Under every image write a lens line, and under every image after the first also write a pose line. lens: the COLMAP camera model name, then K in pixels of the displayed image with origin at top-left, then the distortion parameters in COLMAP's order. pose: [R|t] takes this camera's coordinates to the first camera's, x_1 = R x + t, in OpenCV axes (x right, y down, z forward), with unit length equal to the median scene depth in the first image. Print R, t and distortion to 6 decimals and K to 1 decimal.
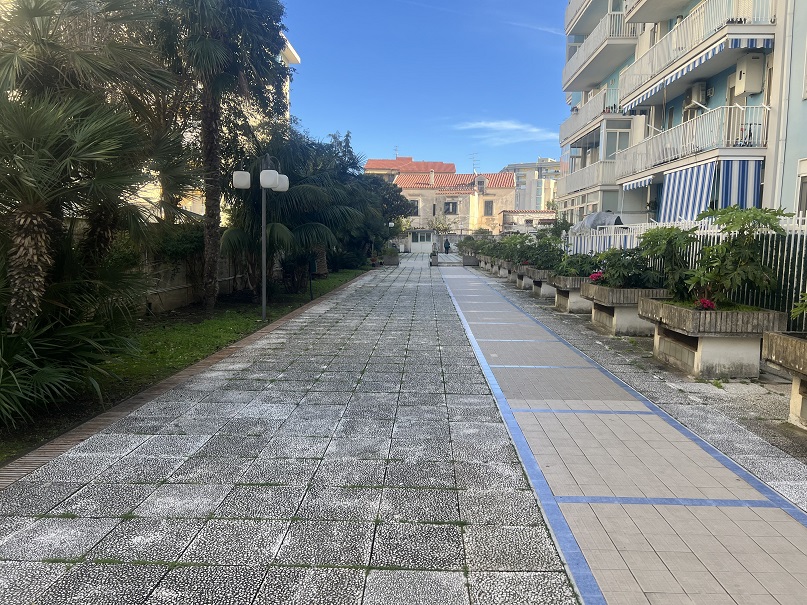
lens RADIAL K [[603.0, 0, 403.1], [0, 603.0, 303.2], [0, 0, 1]] dist [0.056658, -0.062770]
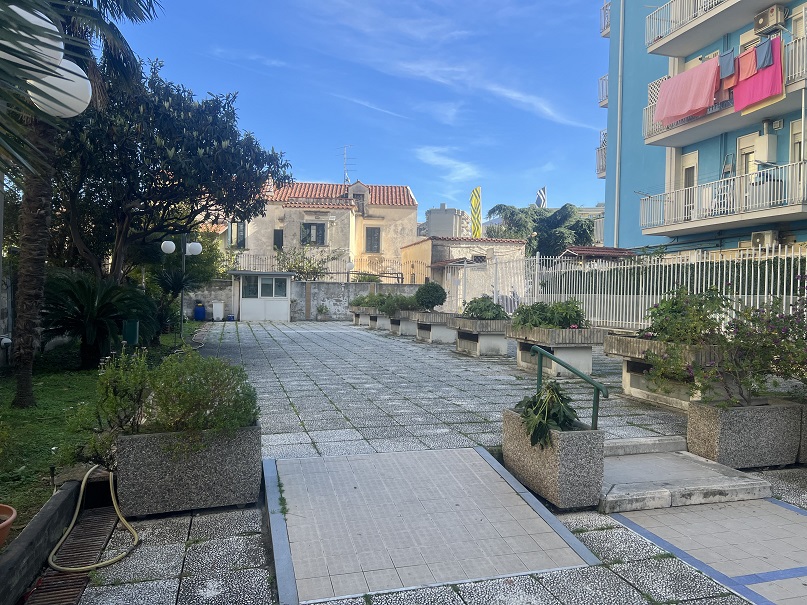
lens RADIAL K [[603.0, 0, 404.7], [0, 603.0, 304.6], [0, 0, 1]] dist [0.056658, -0.062770]
pose [[0.953127, 0.003770, 0.302546, -0.005554], [0.022043, 0.996400, -0.081859, -0.049733], [-0.301766, 0.084691, 0.949613, 0.472771]]
